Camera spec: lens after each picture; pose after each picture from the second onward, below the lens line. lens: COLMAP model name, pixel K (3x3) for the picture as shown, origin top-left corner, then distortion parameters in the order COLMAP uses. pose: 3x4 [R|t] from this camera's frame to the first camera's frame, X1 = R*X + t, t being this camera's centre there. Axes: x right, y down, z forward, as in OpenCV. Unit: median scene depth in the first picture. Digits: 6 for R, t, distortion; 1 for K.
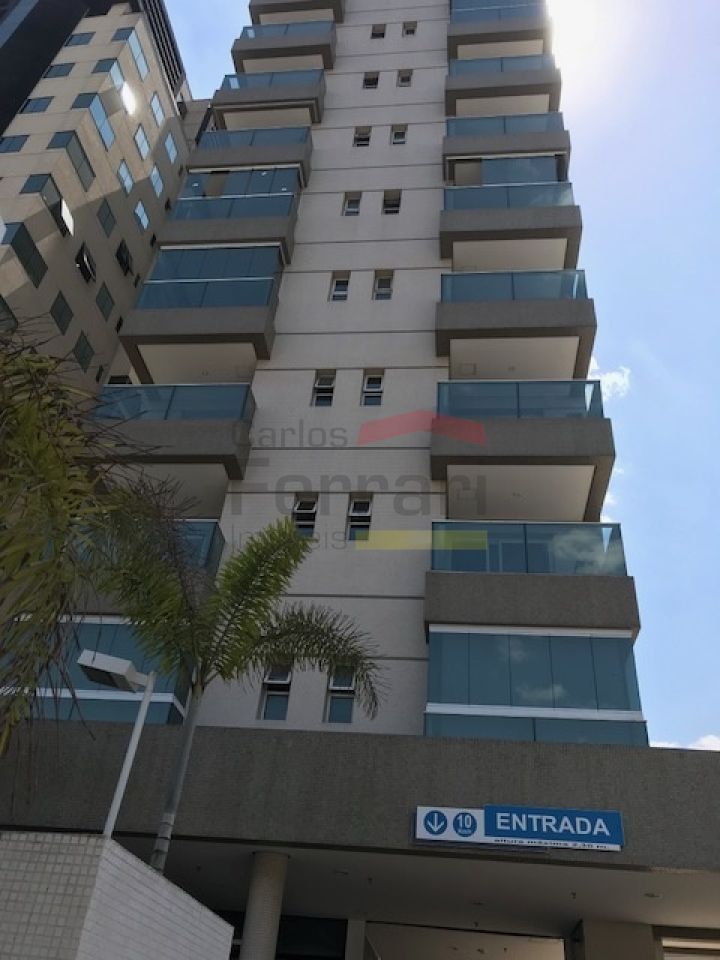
lens RADIAL K [[776.3, 0, 360.0], [0, 776.3, 480.0], [0, 0, 1]] dist [0.030295, 0.004802]
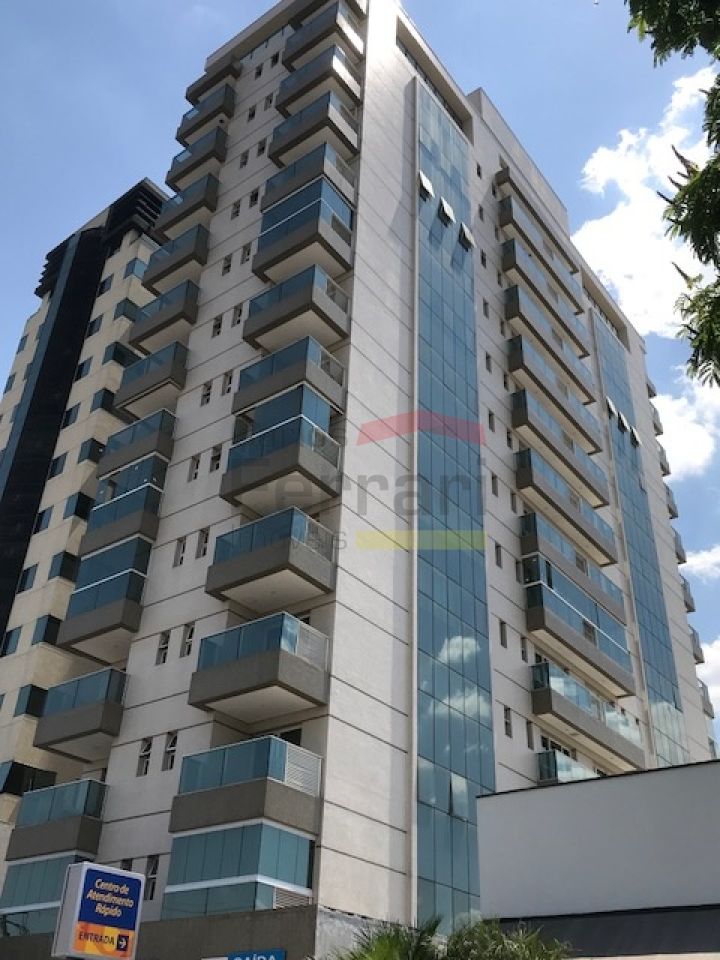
lens RADIAL K [[938.8, 0, 360.0], [0, 938.8, 480.0], [0, 0, 1]] dist [0.003331, 0.001008]
pose [[0.855246, -0.336247, -0.394325, 1.050773], [0.343398, 0.937595, -0.054711, -0.190884], [0.388114, -0.088619, 0.917341, -0.419447]]
